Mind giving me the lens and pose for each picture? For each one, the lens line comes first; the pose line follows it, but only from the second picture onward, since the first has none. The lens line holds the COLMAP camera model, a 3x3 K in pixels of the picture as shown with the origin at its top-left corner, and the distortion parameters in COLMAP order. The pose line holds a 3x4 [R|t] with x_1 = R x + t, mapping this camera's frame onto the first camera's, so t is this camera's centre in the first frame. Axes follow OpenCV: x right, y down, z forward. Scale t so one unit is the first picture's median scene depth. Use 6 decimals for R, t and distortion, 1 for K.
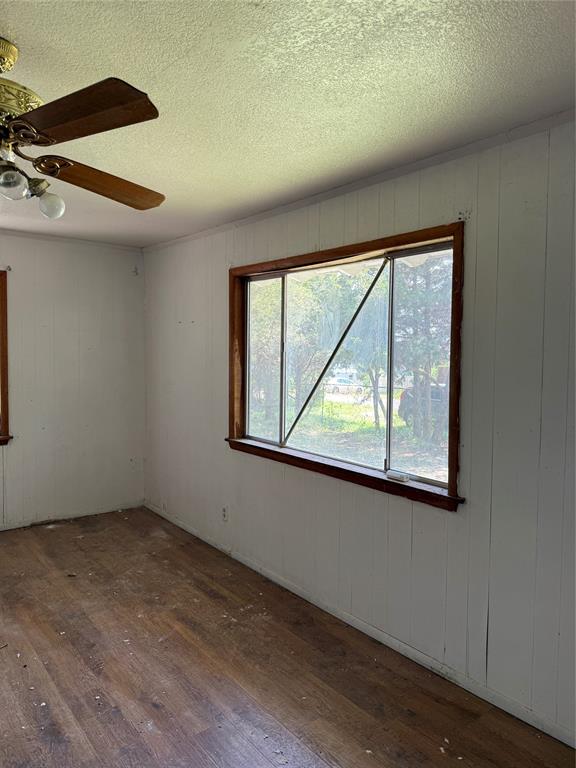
lens RADIAL K [[547.9, 0, 288.0], [0, 547.9, 384.0], [0, 0, 1]] dist [0.005467, 0.000541]
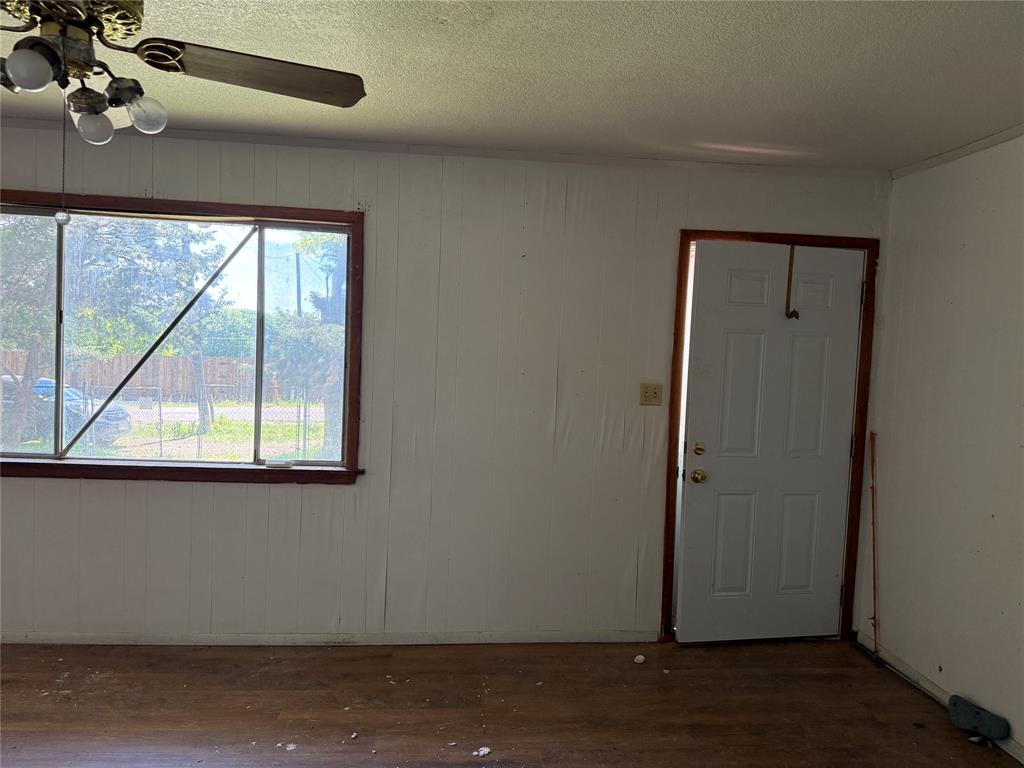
lens RADIAL K [[718.2, 0, 512.4], [0, 718.2, 405.1], [0, 0, 1]] dist [0.088501, -0.001077]
pose [[0.562643, -0.047396, 0.825340, -0.623476], [0.015049, 0.998777, 0.047096, 0.016450], [-0.826563, -0.014078, 0.562668, -0.041890]]
